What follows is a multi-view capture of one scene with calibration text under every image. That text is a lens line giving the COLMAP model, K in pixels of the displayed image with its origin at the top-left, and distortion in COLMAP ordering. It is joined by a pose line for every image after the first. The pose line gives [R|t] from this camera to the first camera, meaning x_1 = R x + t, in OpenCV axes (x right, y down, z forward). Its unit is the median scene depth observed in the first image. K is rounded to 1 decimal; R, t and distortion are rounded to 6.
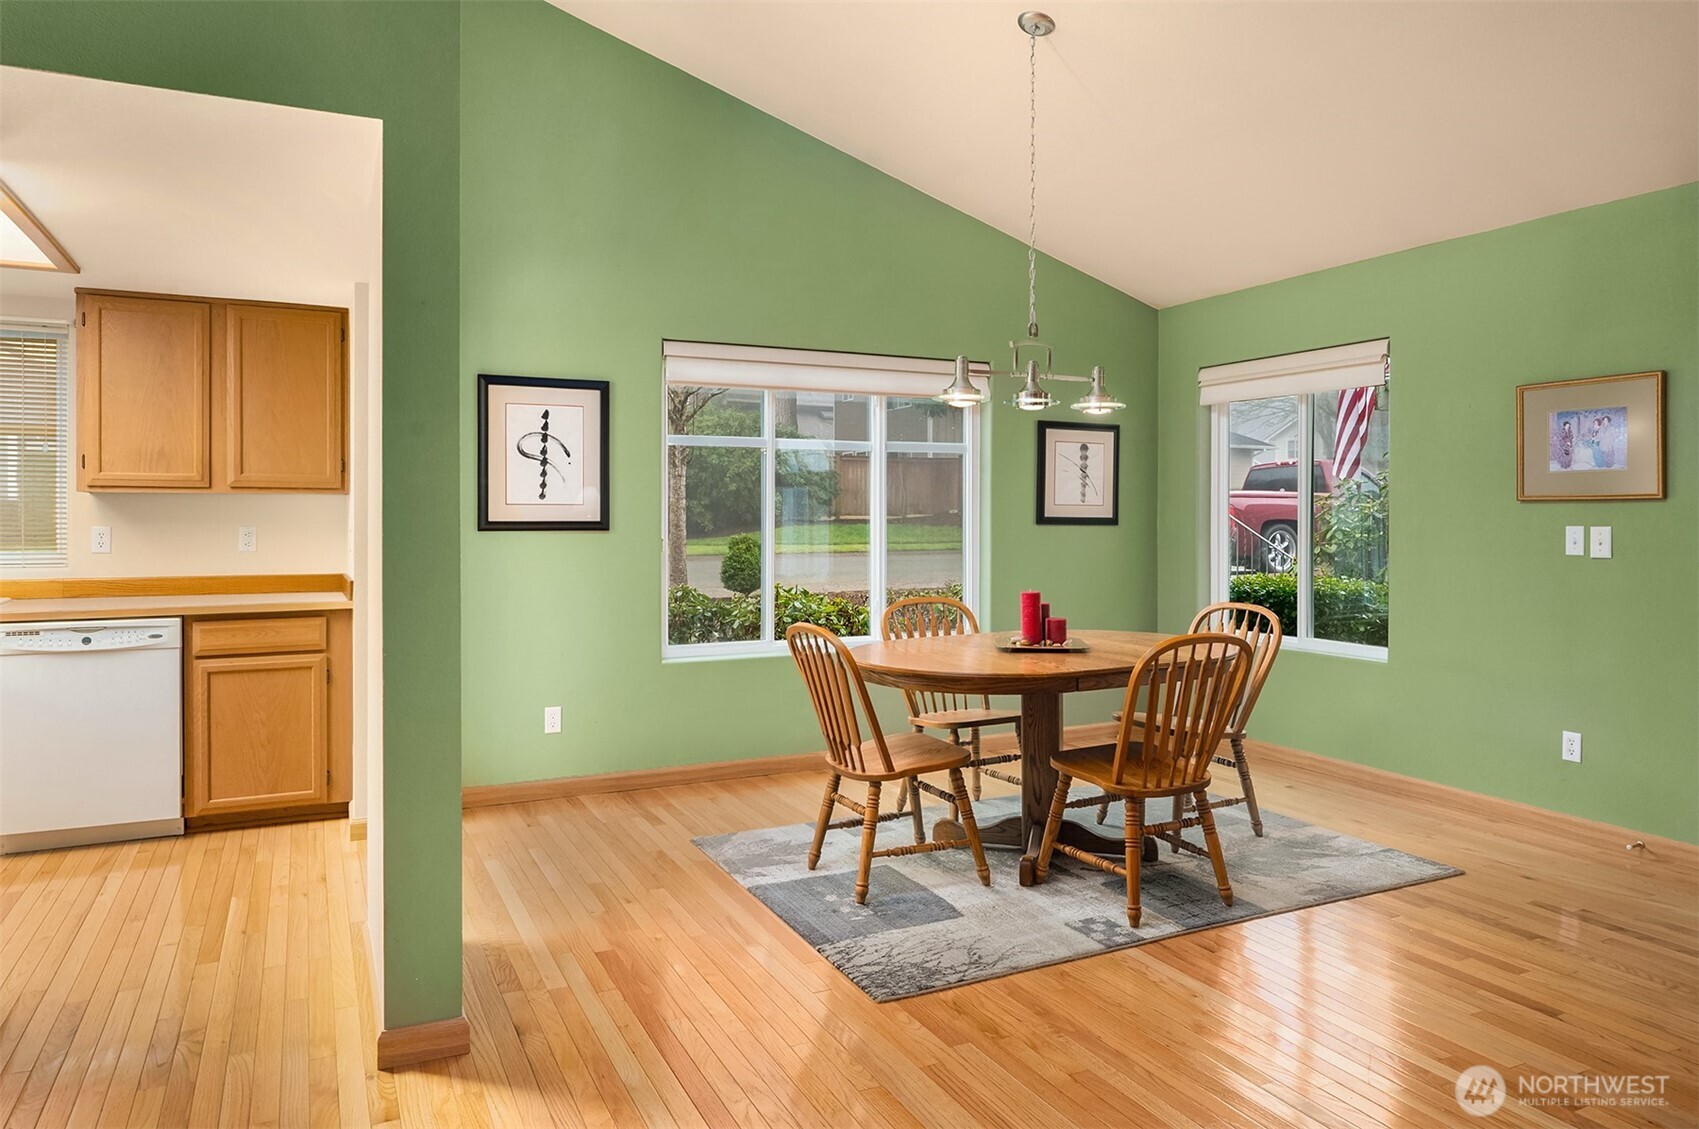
lens RADIAL K [[1104.1, 0, 845.8], [0, 1104.1, 525.8], [0, 0, 1]] dist [0.001117, 0.001889]
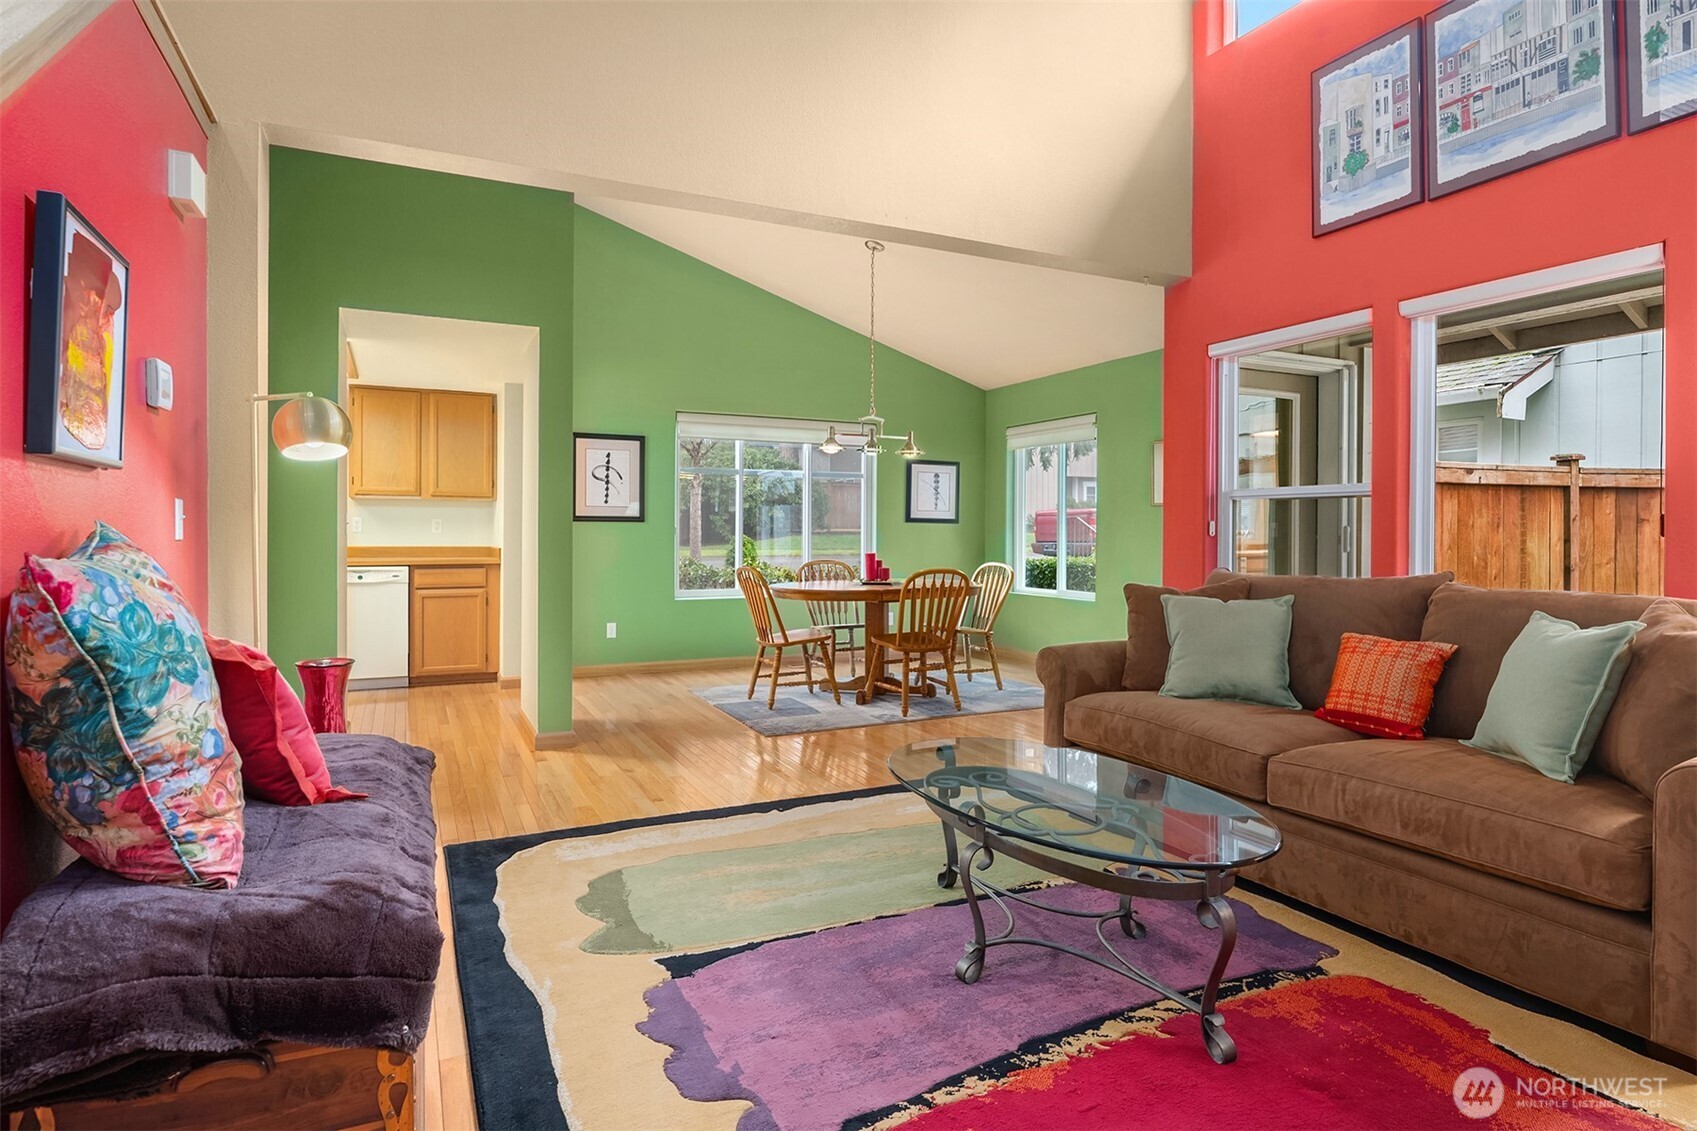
lens RADIAL K [[918.6, 0, 842.3], [0, 918.6, 536.7], [0, 0, 1]] dist [0.001302, -0.006106]
pose [[0.999949, 0.005209, -0.008666, 0.132621], [-0.005250, 0.999975, -0.004719, 0.039589], [0.008642, 0.004764, 0.999951, -0.534871]]
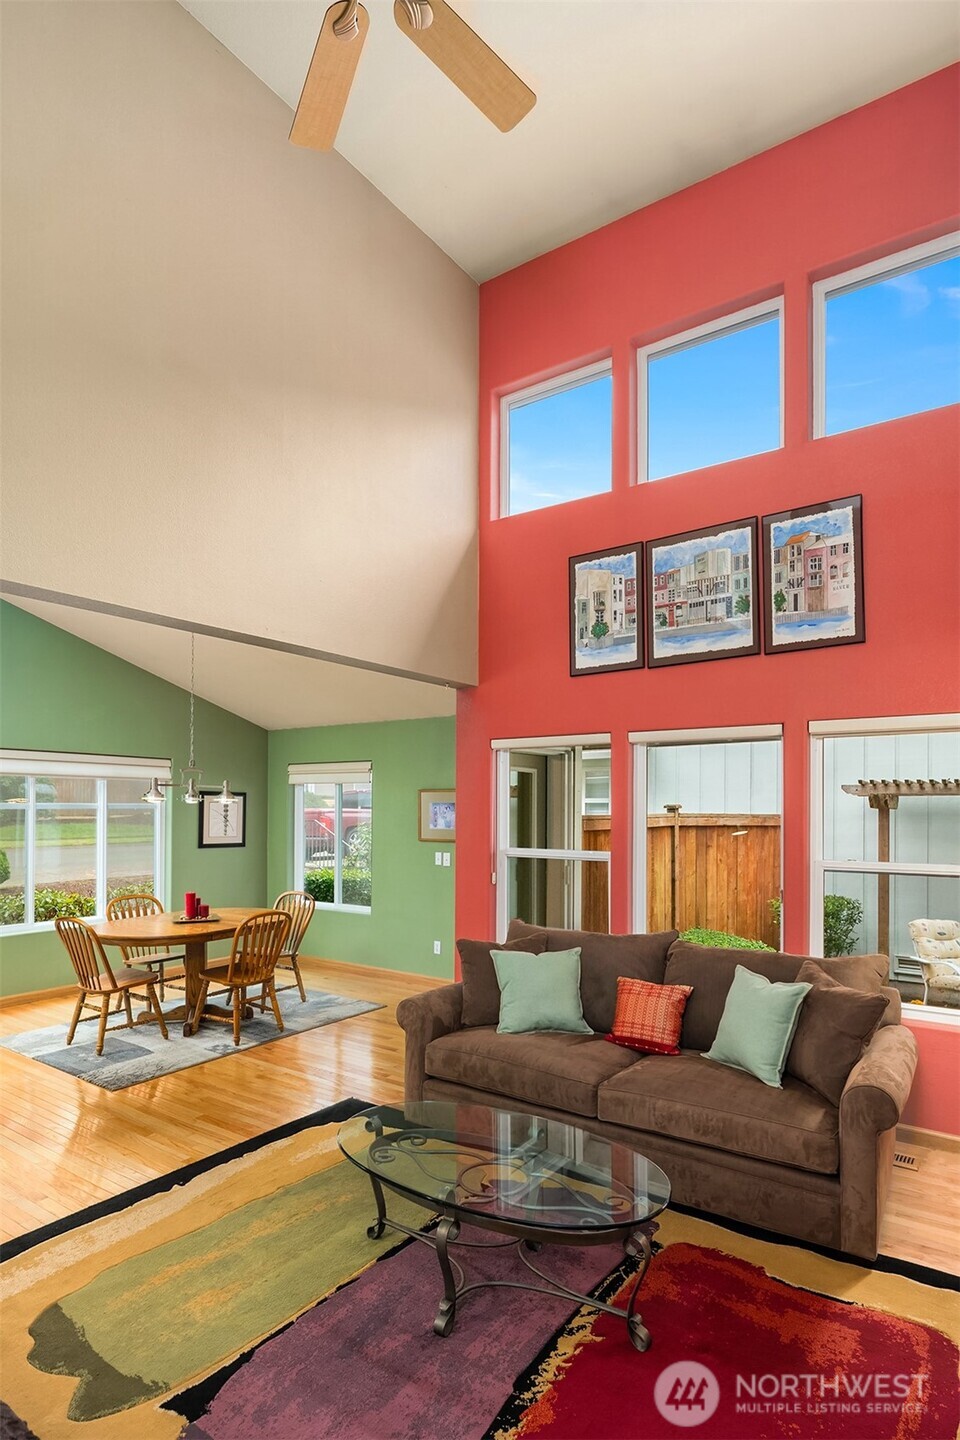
lens RADIAL K [[780.9, 0, 478.5], [0, 780.9, 804.6], [0, 0, 1]] dist [0.000316, -0.002954]
pose [[0.878023, 0.006068, 0.478581, -0.054445], [0.000078, 0.999918, -0.012820, -0.082720], [-0.478619, 0.011294, 0.877950, -0.505163]]
